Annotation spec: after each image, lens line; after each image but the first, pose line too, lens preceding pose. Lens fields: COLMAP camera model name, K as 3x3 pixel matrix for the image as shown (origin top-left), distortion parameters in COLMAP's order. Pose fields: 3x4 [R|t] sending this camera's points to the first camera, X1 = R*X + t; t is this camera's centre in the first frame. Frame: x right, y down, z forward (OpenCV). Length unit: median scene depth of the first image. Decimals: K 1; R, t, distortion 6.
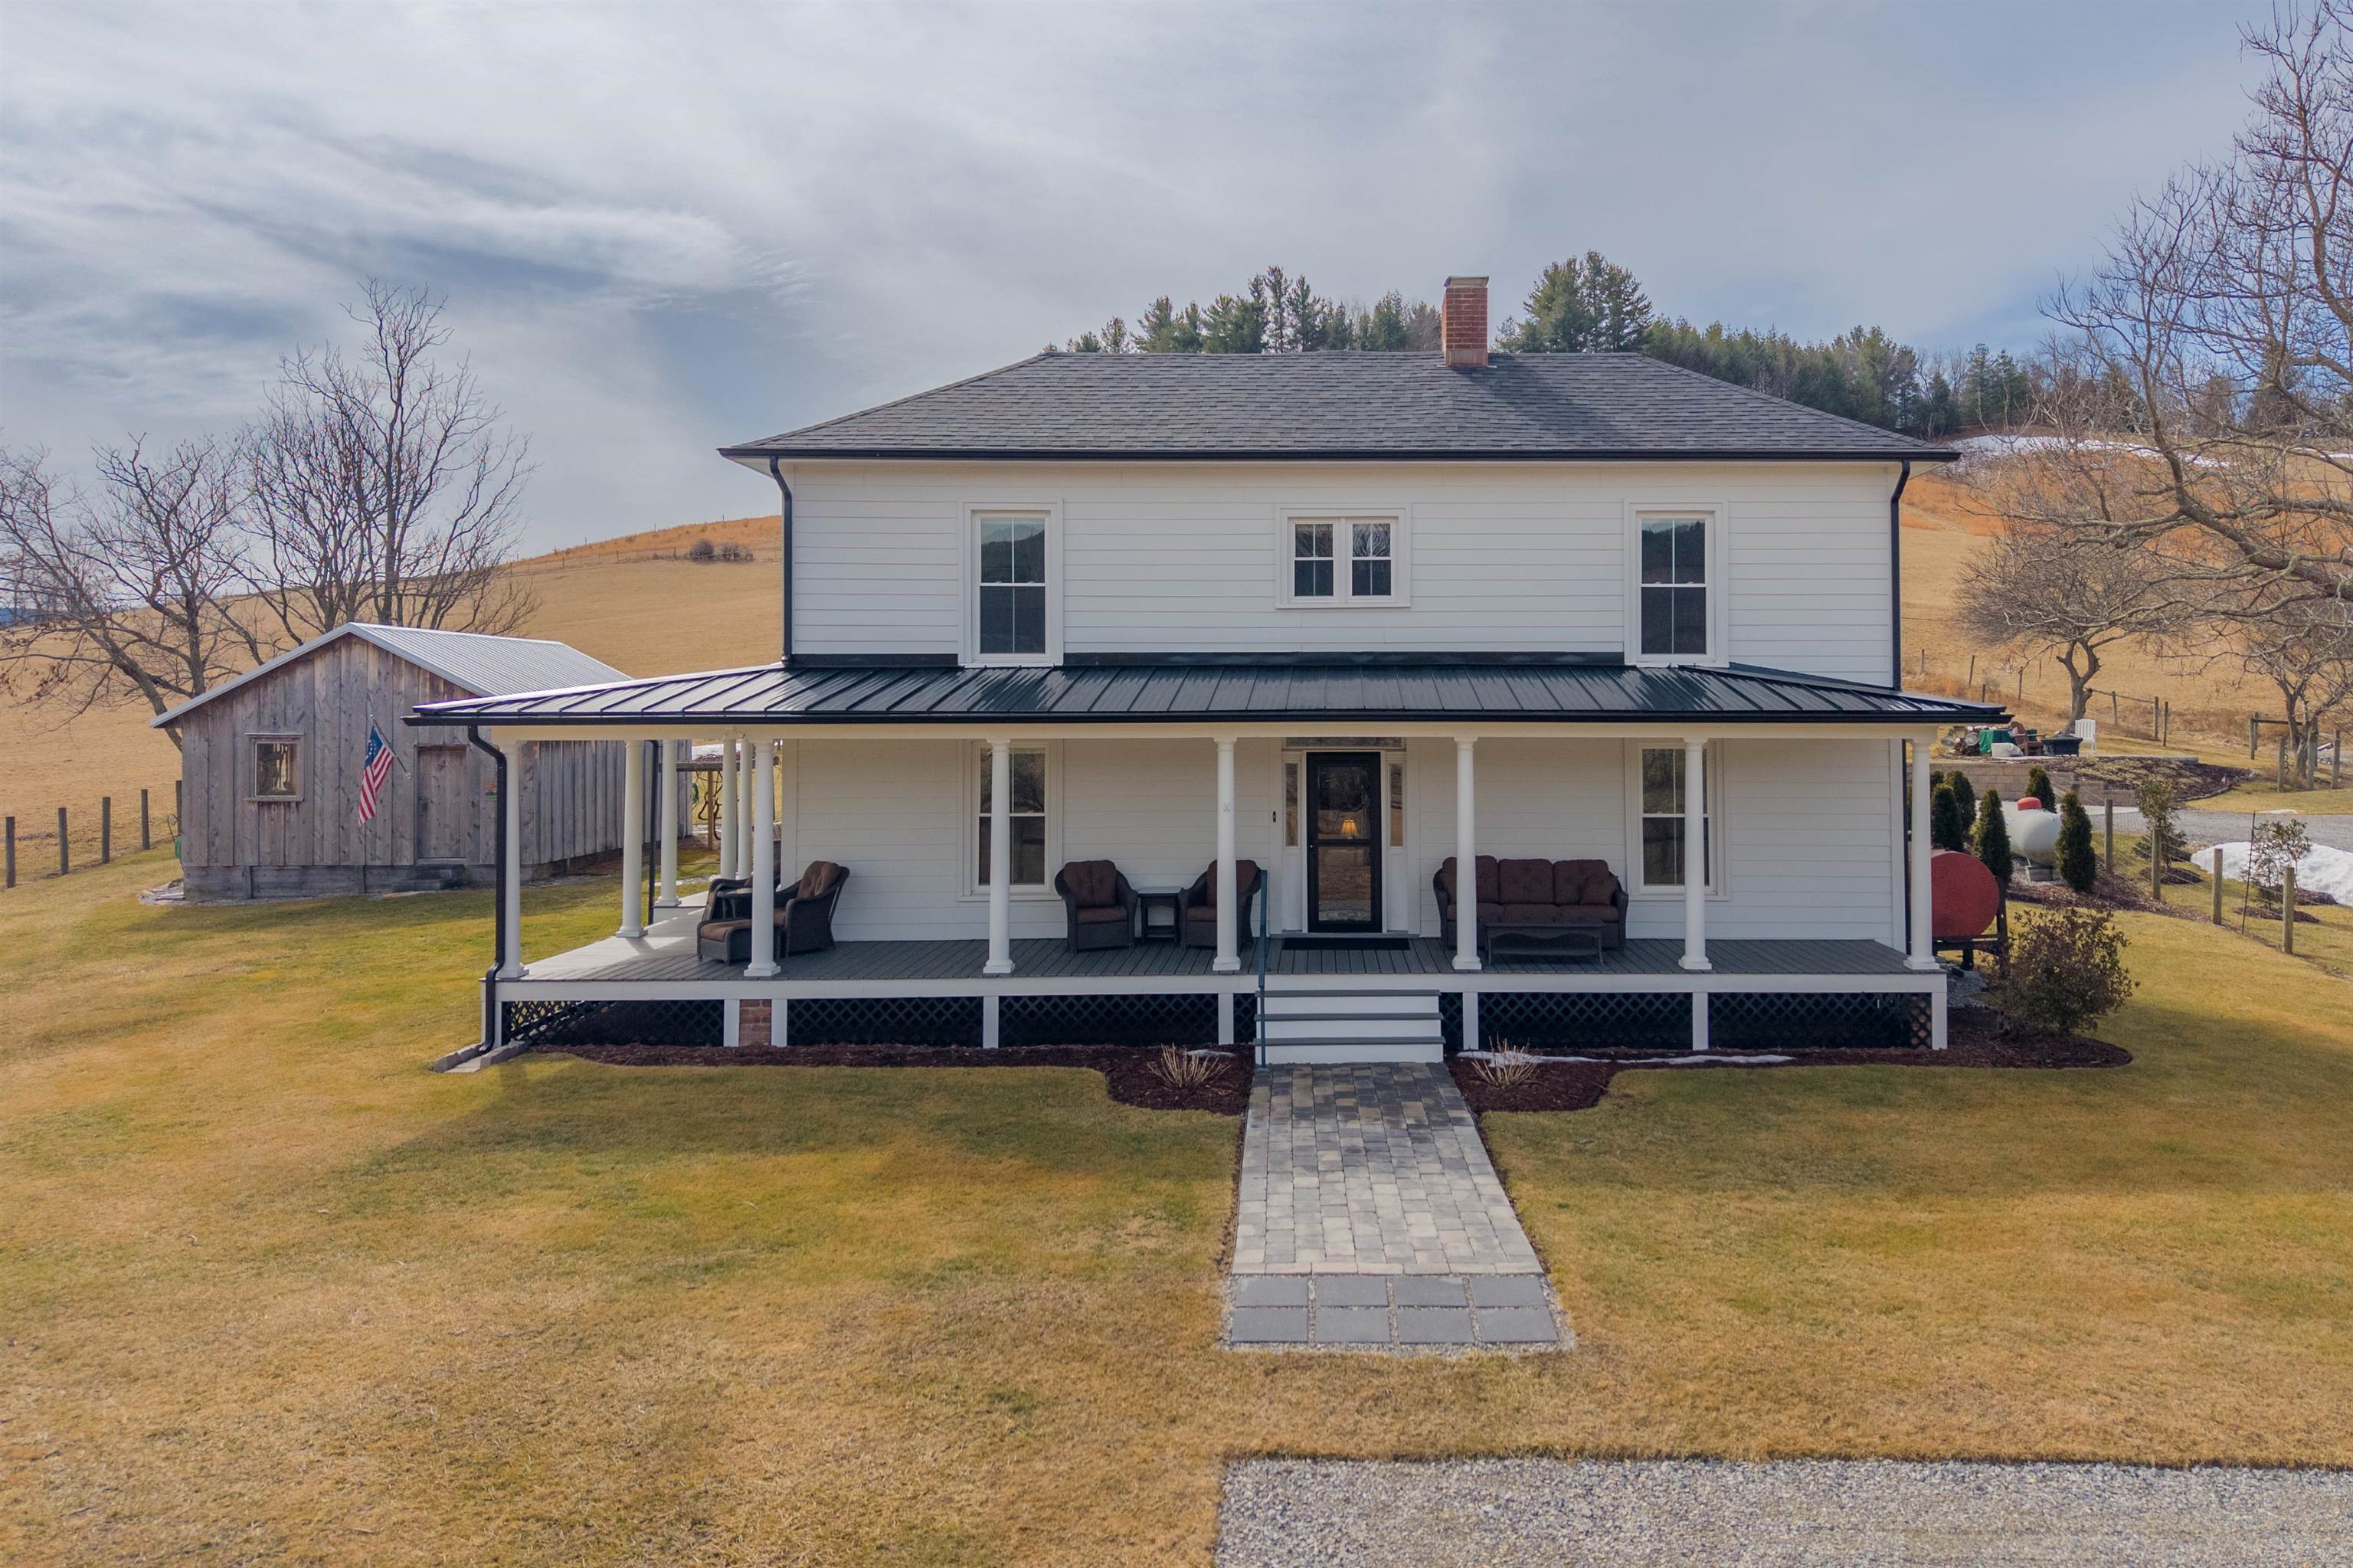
lens RADIAL K [[1648.3, 0, 1345.0], [0, 1648.3, 720.1], [0, 0, 1]] dist [0.032562, -0.000716]
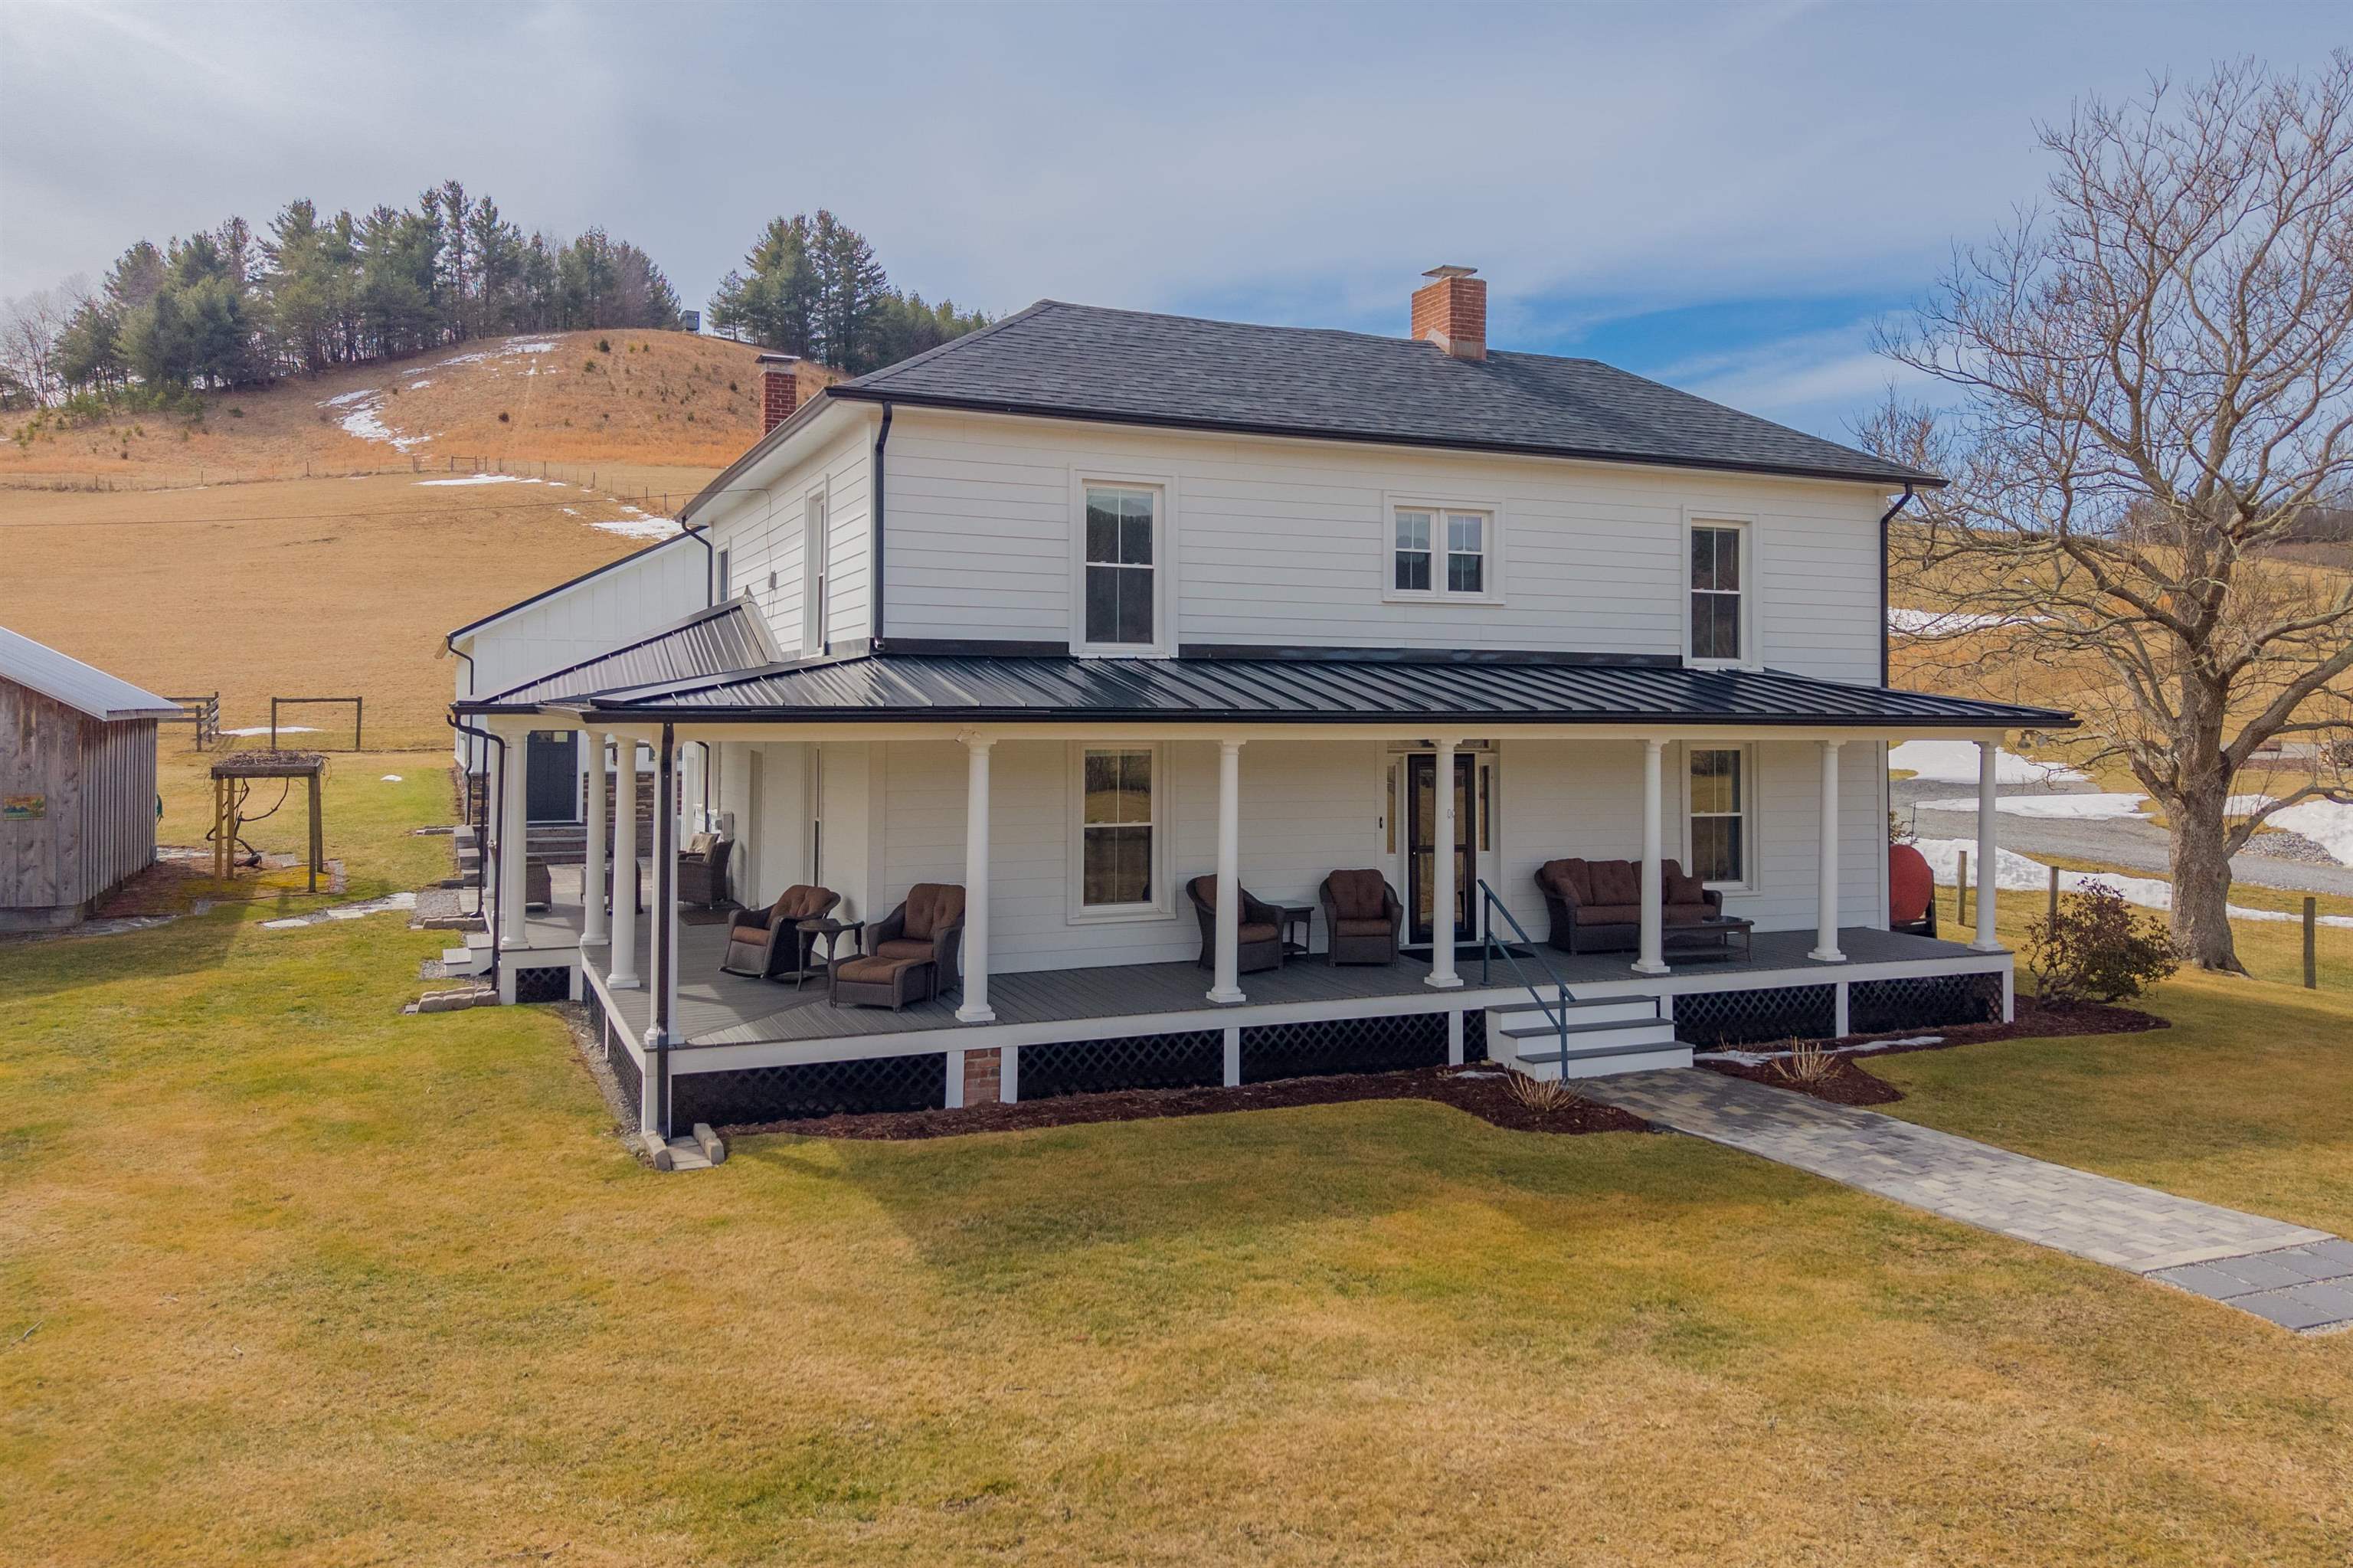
lens RADIAL K [[1741.7, 0, 1217.2], [0, 1741.7, 683.0], [0, 0, 1]] dist [0.022958, -0.005005]
pose [[0.916697, 0.015216, 0.399293, -0.526576], [-0.008749, 0.999799, -0.018013, -0.002225], [-0.399487, 0.013019, 0.916646, 0.119810]]
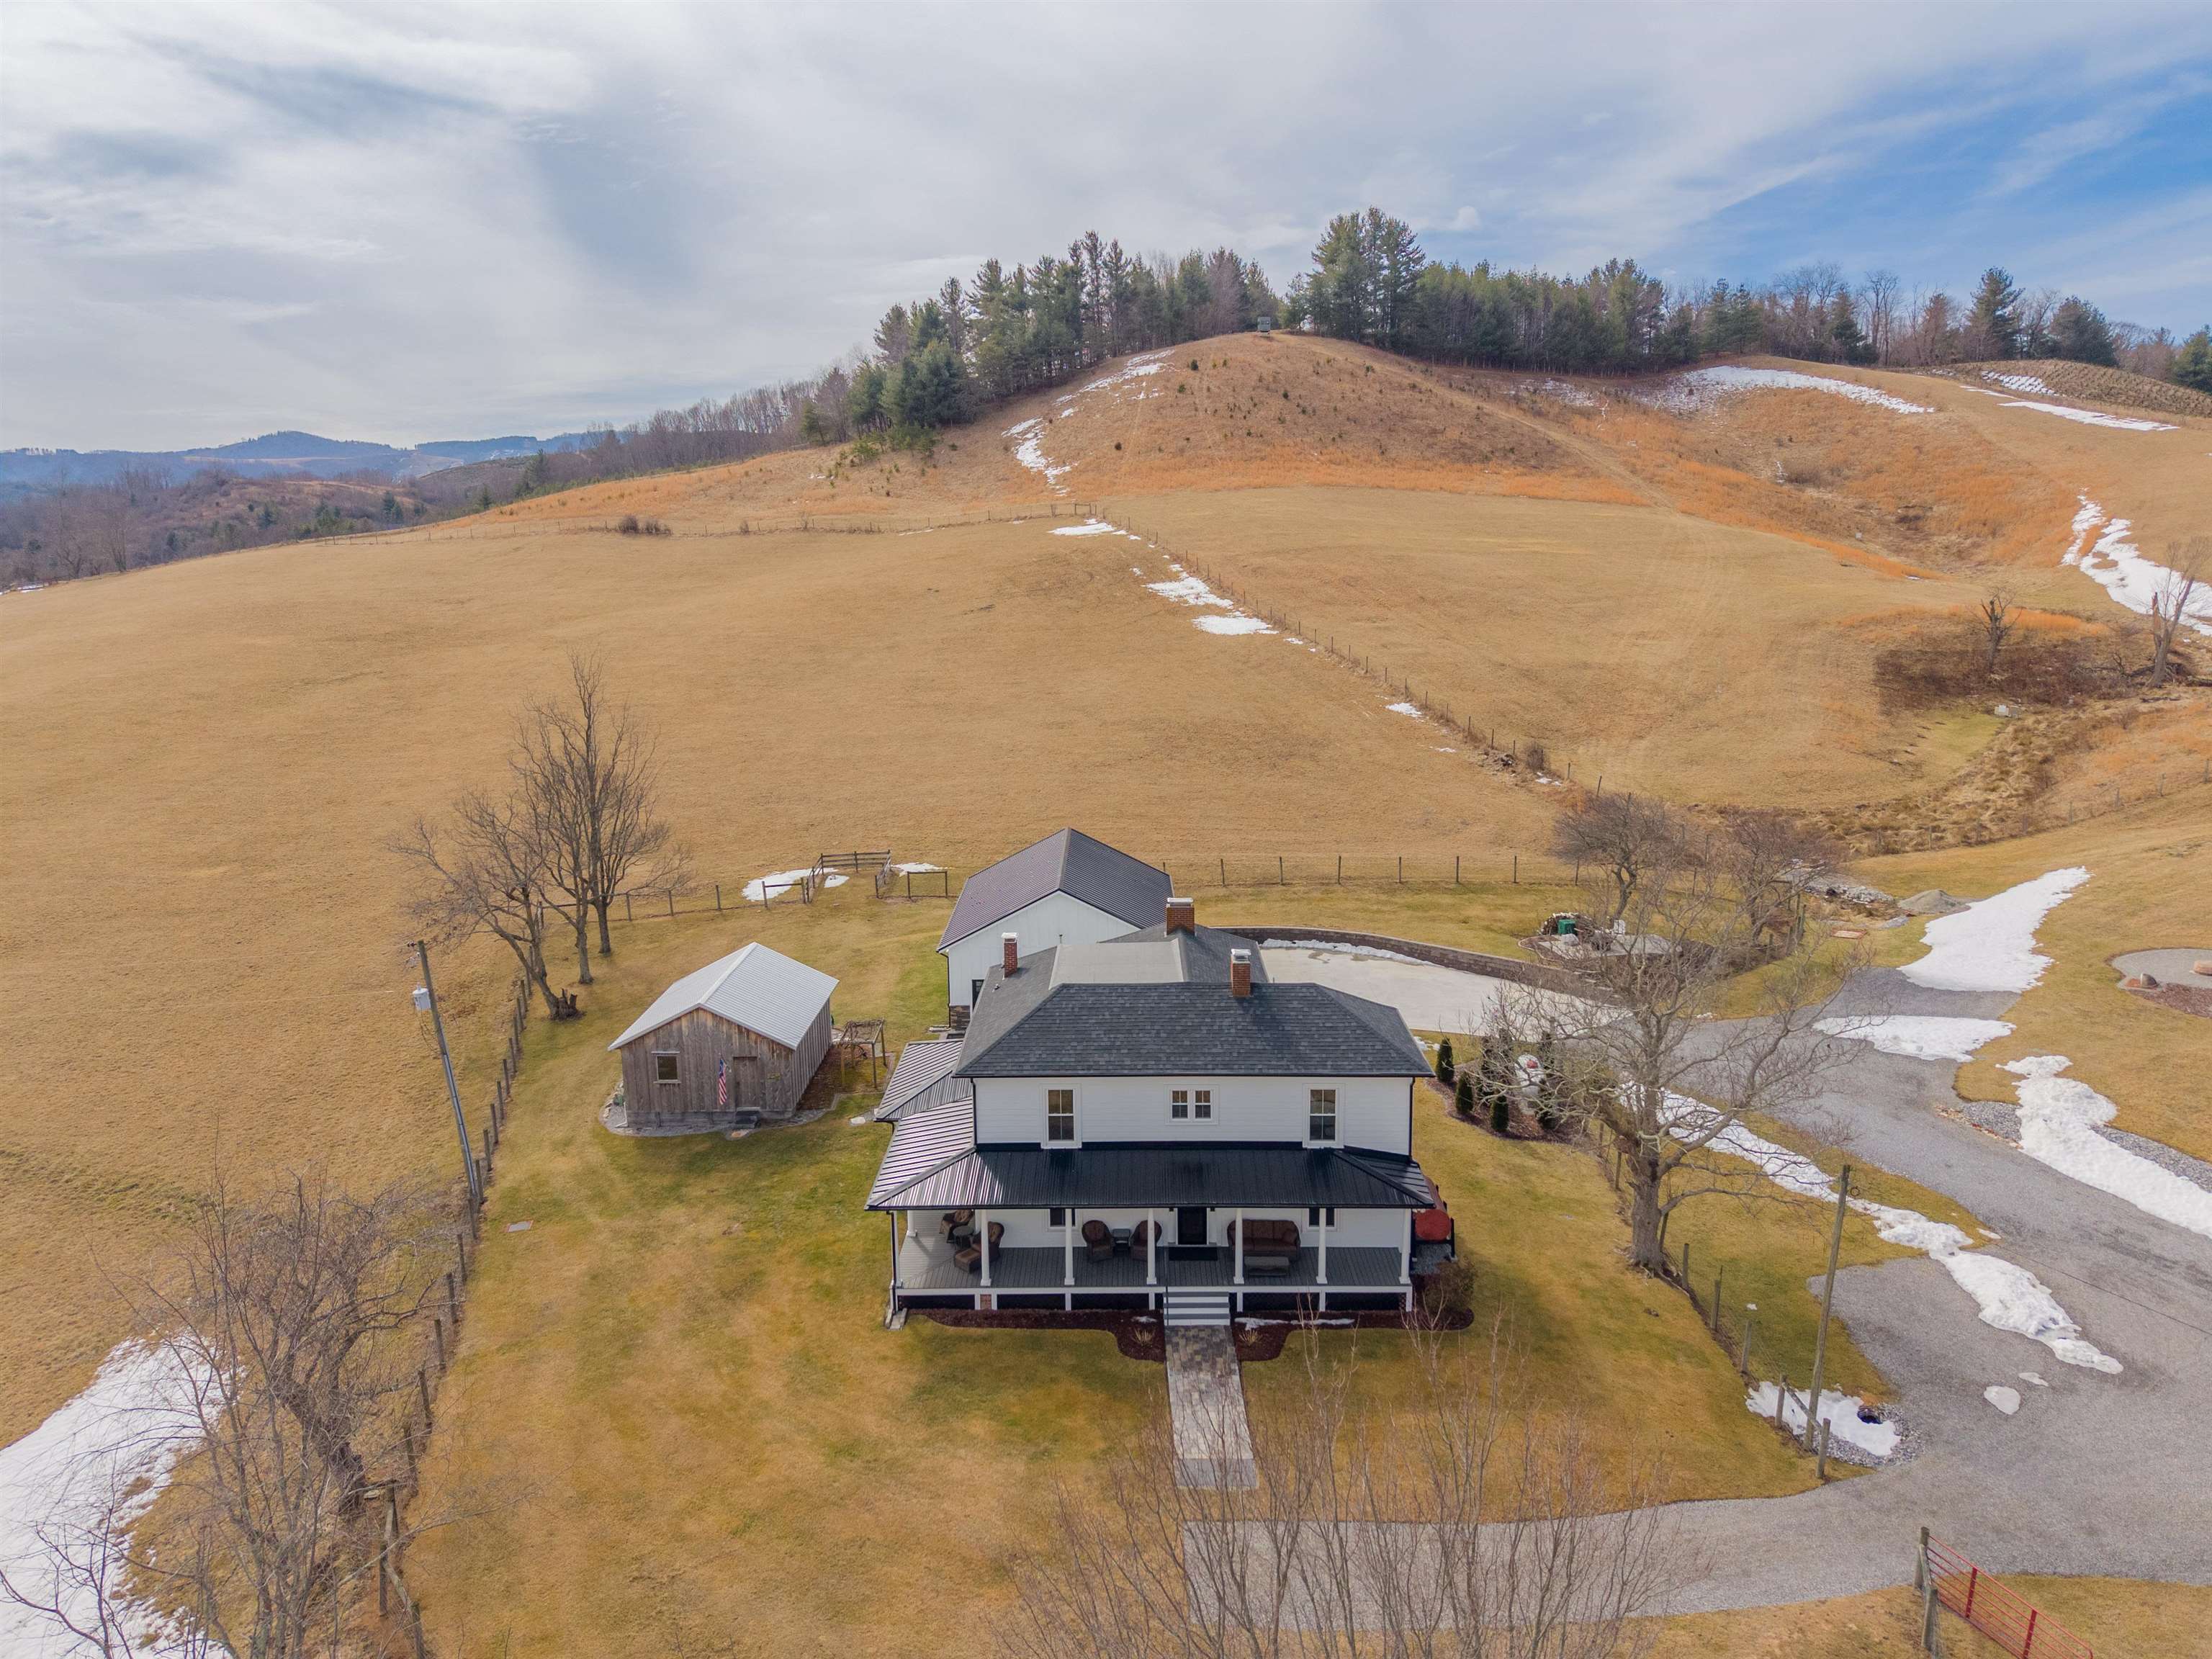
lens RADIAL K [[1476.0, 0, 1108.3], [0, 1476.0, 849.8], [0, 0, 1]] dist [0.044446, -0.063329]
pose [[0.999573, -0.006332, -0.028513, -0.060981], [0.012041, 0.978731, 0.204796, -0.943008], [0.026610, -0.205052, 0.978389, -1.132643]]
